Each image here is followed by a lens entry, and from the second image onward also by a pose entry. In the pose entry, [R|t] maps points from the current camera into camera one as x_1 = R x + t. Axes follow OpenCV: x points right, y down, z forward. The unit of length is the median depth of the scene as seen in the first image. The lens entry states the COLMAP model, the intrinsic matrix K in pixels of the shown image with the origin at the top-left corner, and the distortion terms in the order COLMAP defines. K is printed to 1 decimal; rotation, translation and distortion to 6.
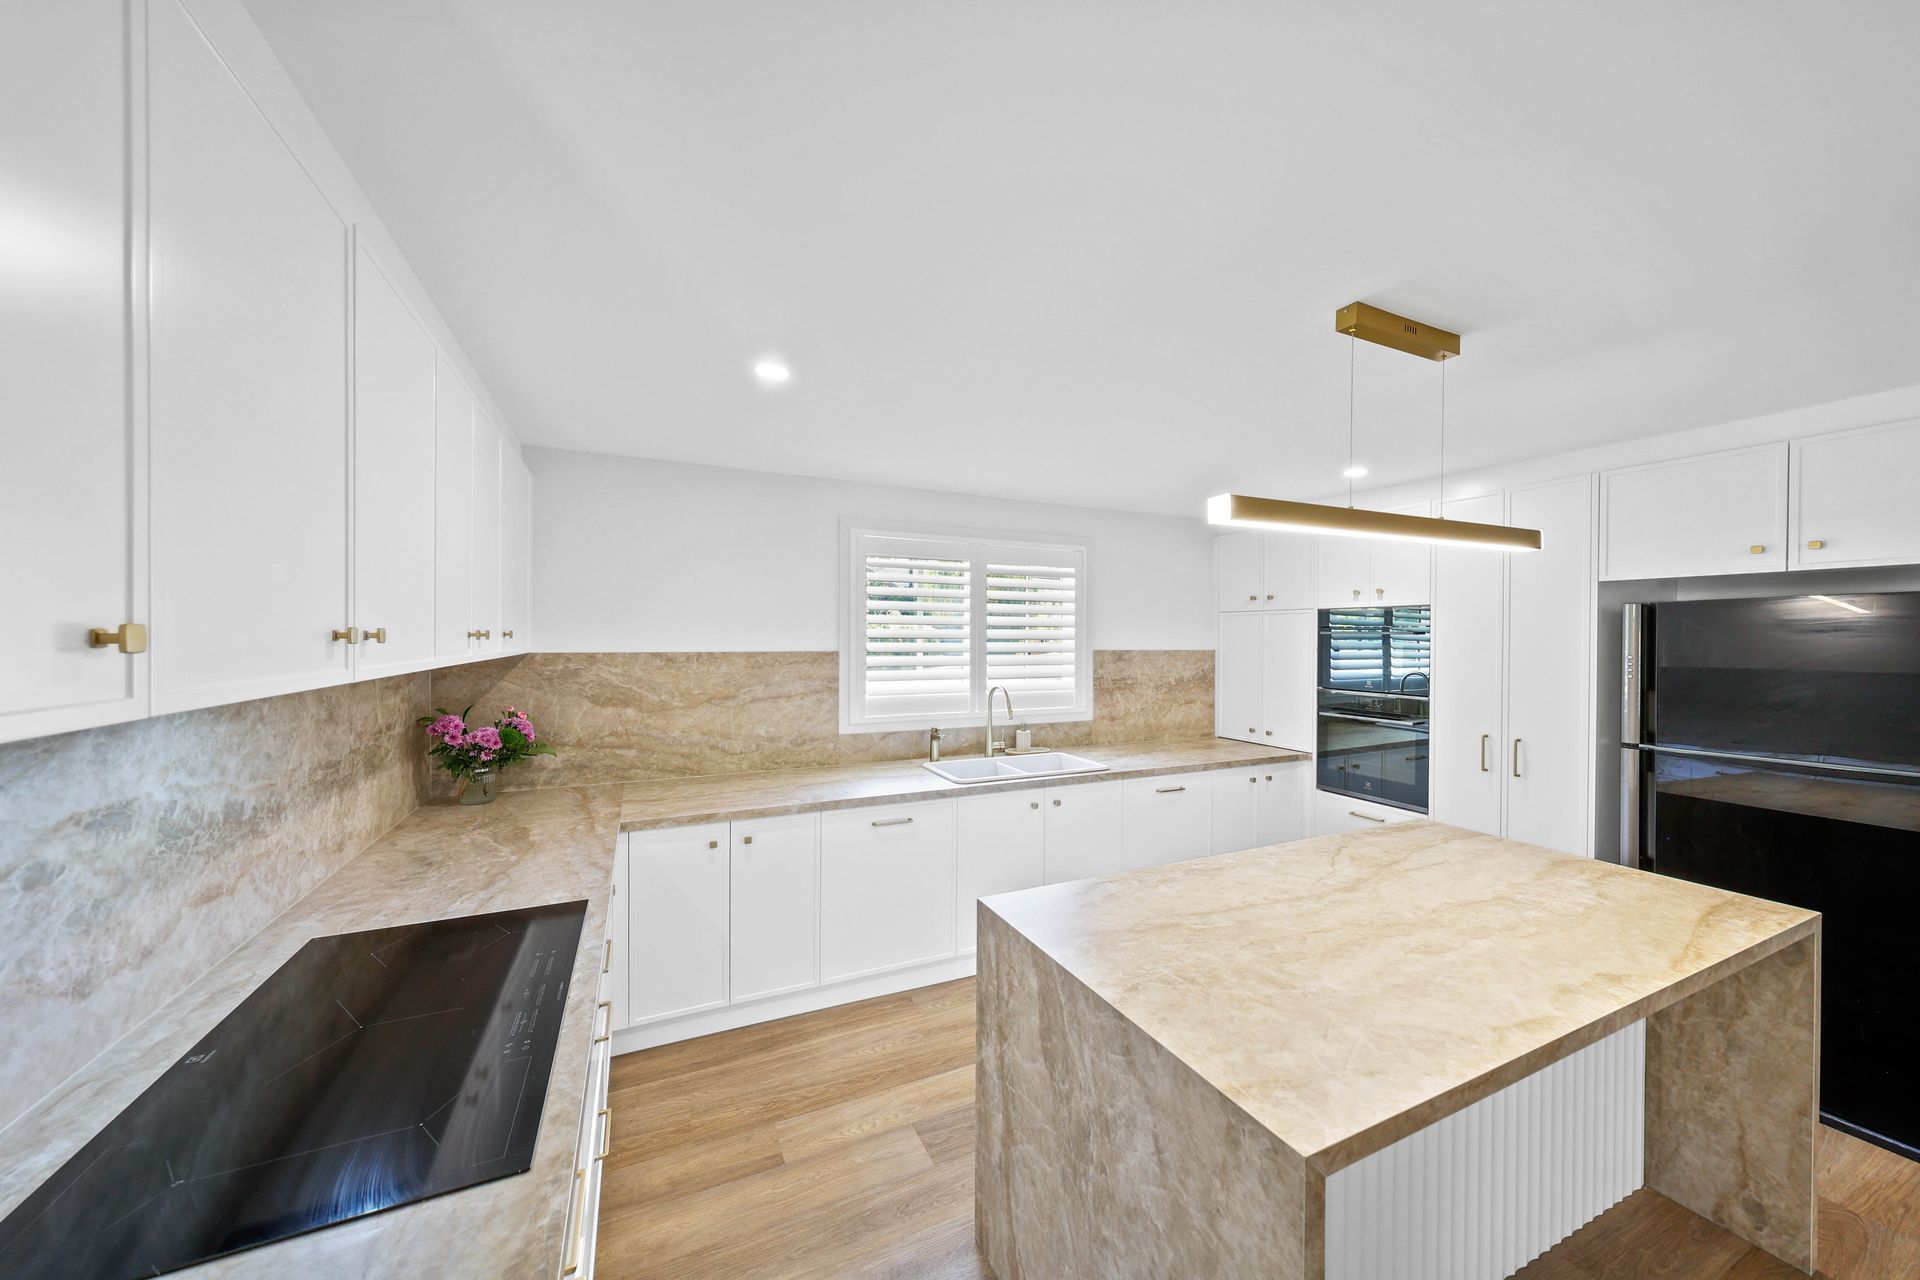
lens RADIAL K [[595.6, 0, 990.5], [0, 595.6, 647.4], [0, 0, 1]] dist [0.000405, -0.000029]
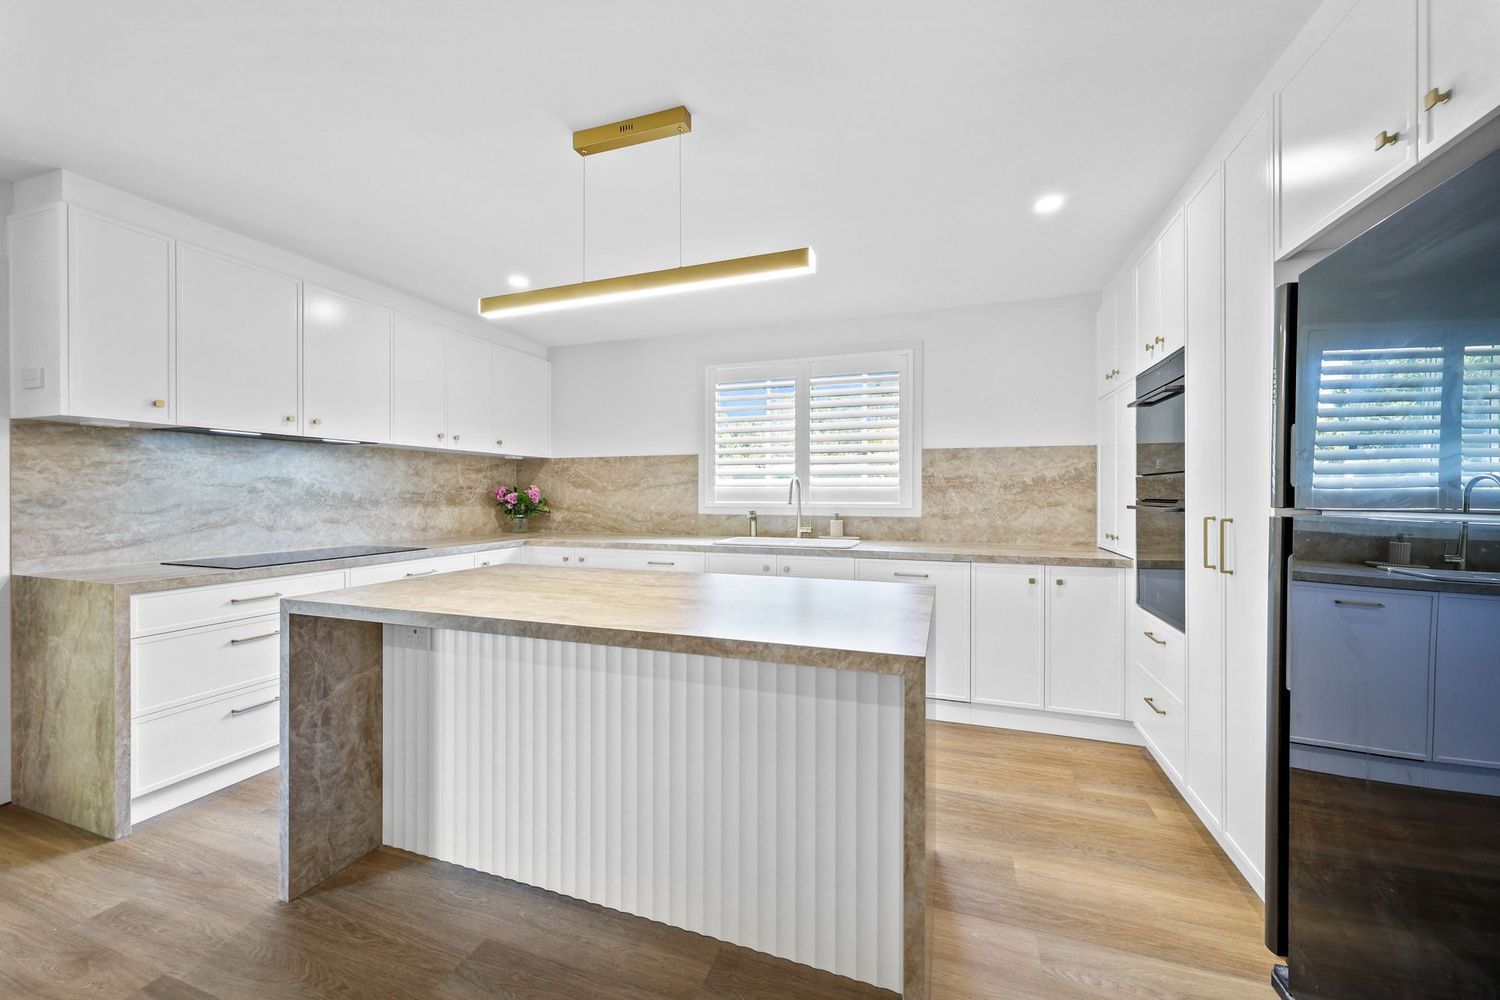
lens RADIAL K [[576.5, 0, 748.3], [0, 576.5, 495.0], [0, 0, 1]] dist [0.001988, 0.000066]
pose [[0.734932, 0.005960, -0.678114, 0.756098], [0.000380, 0.999958, 0.009200, 0.090371], [0.678140, -0.007019, 0.734899, 0.081818]]
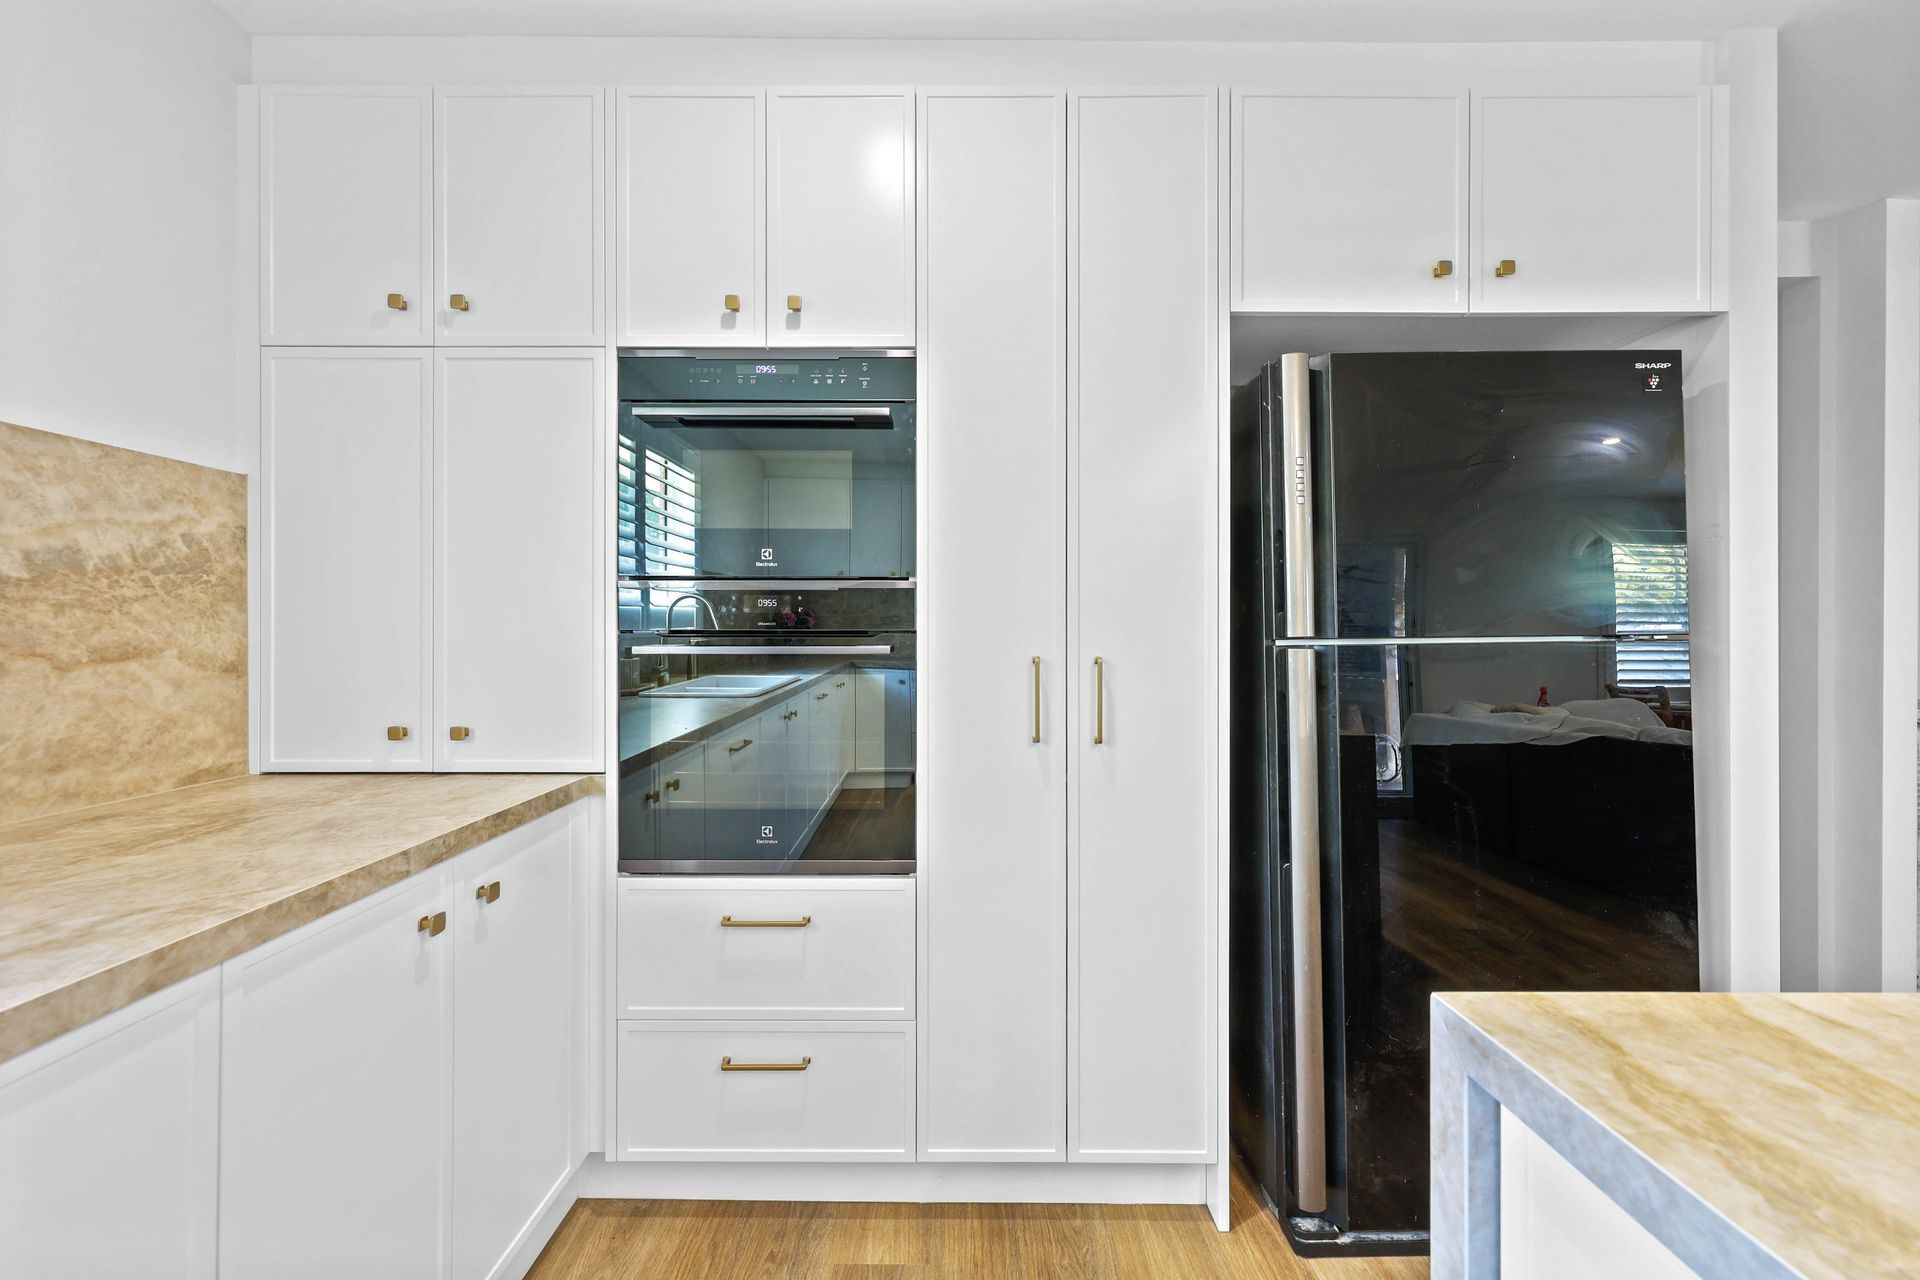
lens RADIAL K [[724.4, 0, 953.6], [0, 724.4, 628.3], [0, 0, 1]] dist [0.001065, 0.000087]
pose [[0.398363, 0.005178, 0.917213, 0.253587], [-0.008014, 0.999966, -0.002164, 0.102023], [-0.917193, -0.006489, 0.398391, 0.727119]]
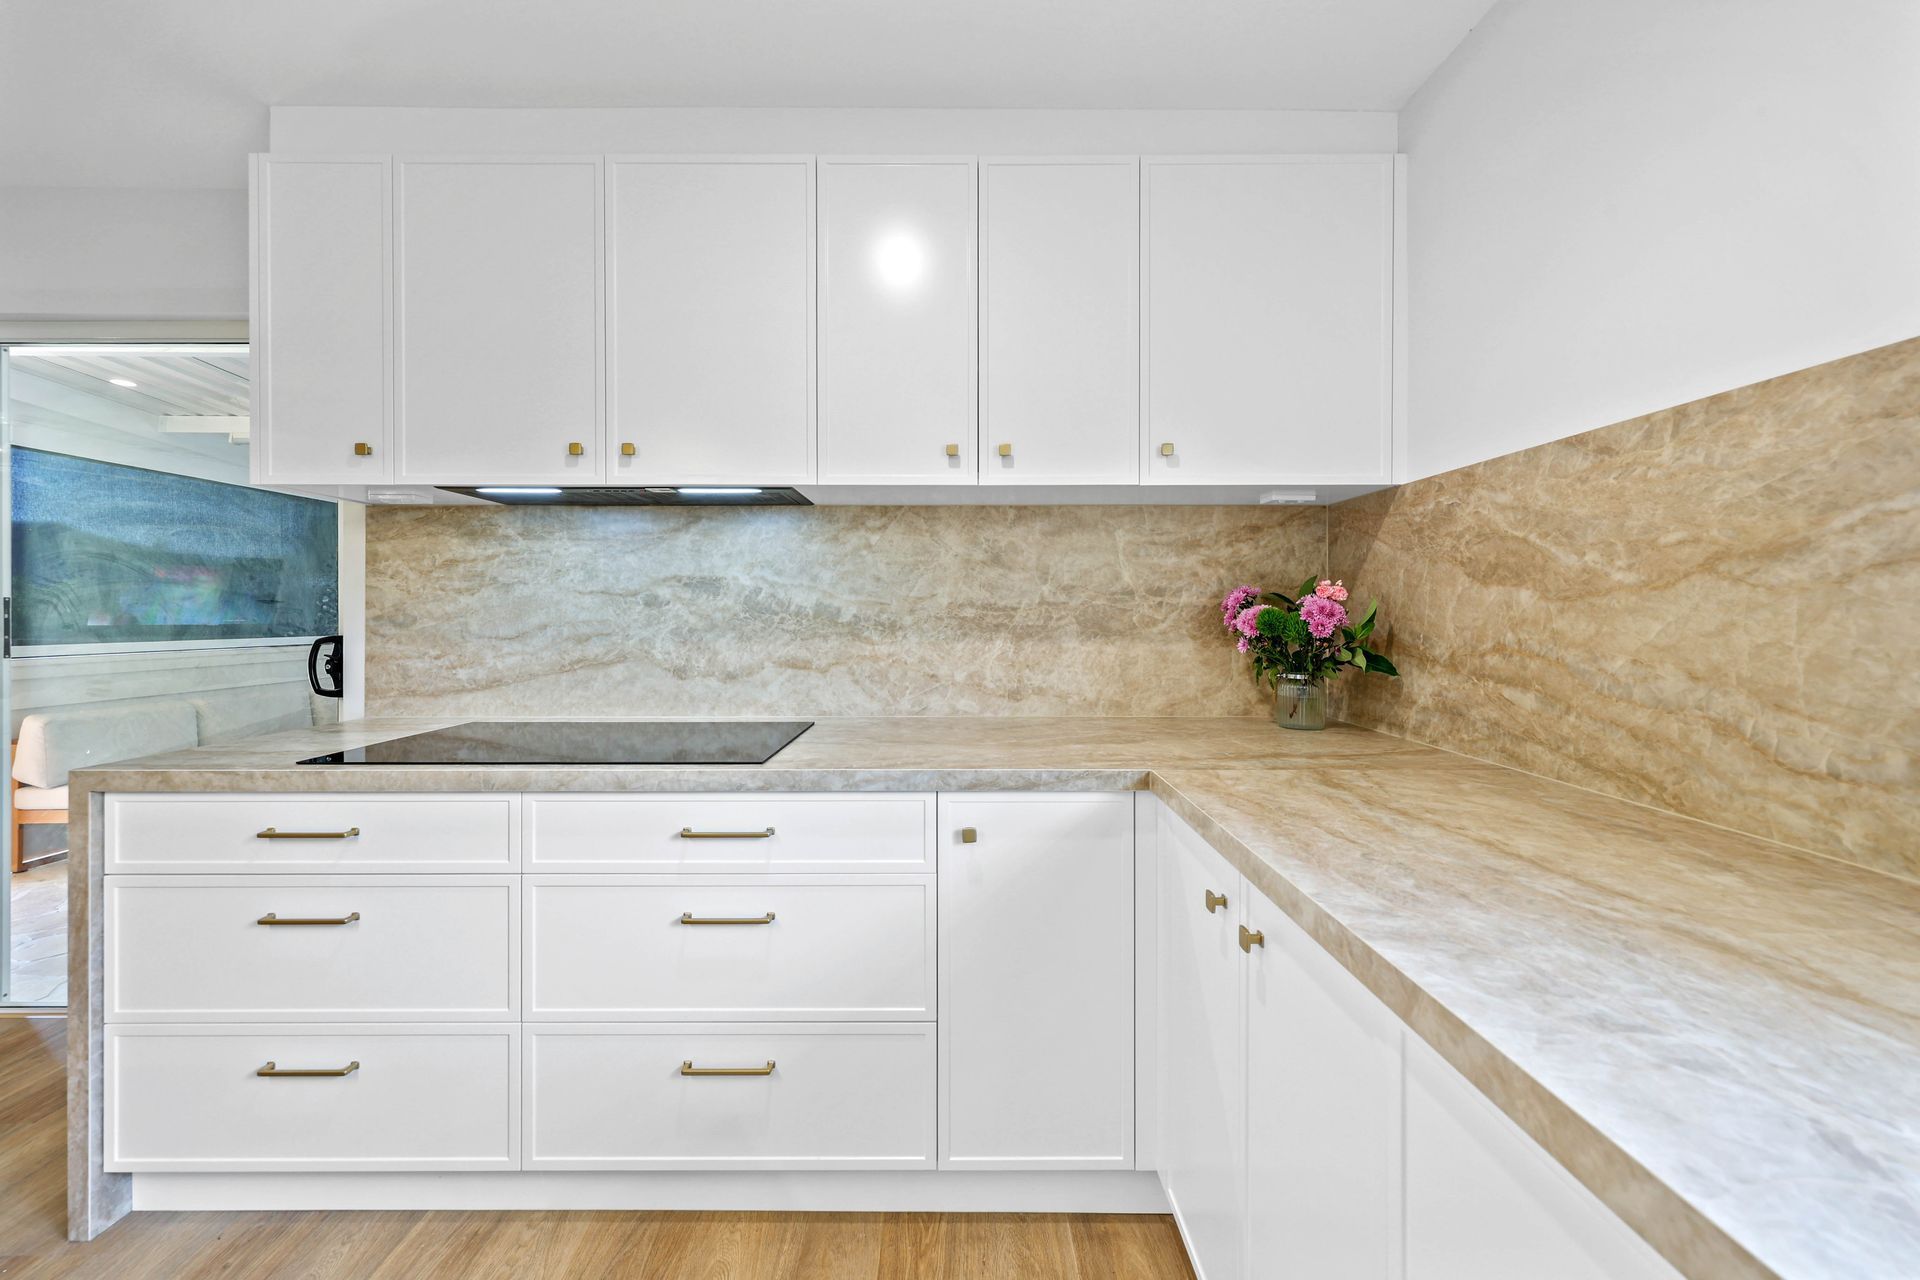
lens RADIAL K [[728.0, 0, 954.3], [0, 728.0, 615.8], [0, 0, 1]] dist [0.004665, -0.000124]
pose [[-0.396228, 0.007594, -0.918121, -0.001419], [0.006030, 0.999966, 0.005669, 0.101956], [0.918132, -0.003290, -0.396261, 0.744343]]
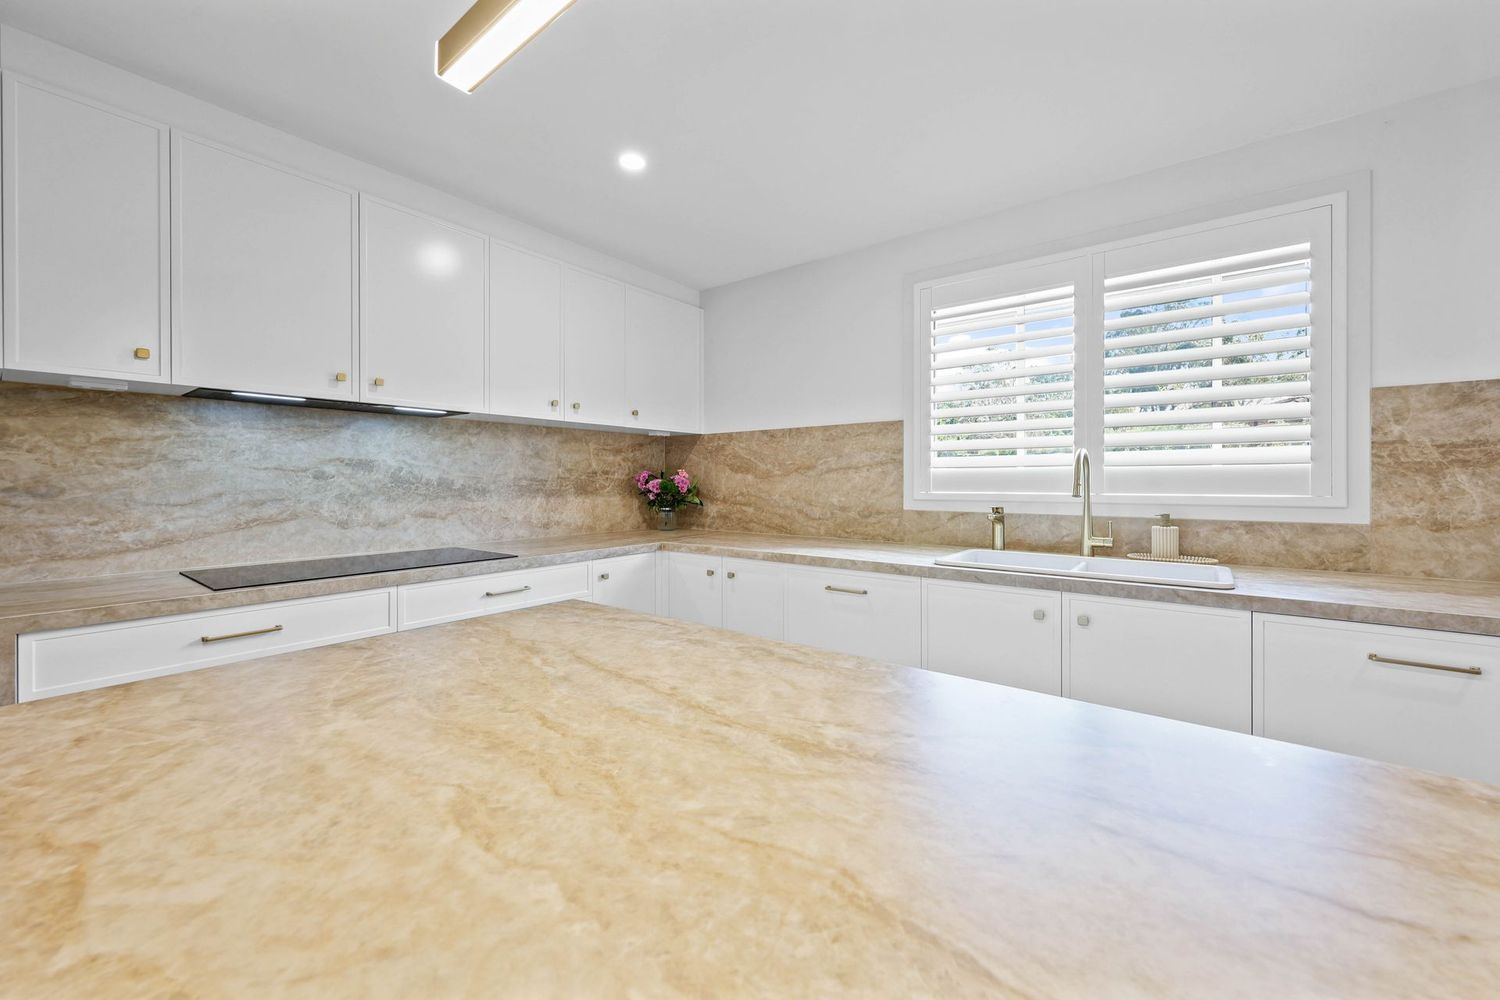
lens RADIAL K [[584.2, 0, 747.5], [0, 584.2, 482.6], [0, 0, 1]] dist [0.002952, -0.000202]
pose [[0.482495, 0.004780, -0.875885, 0.428759], [0.004138, 0.999962, 0.007737, 0.096500], [0.875889, -0.007357, 0.482457, 0.348161]]
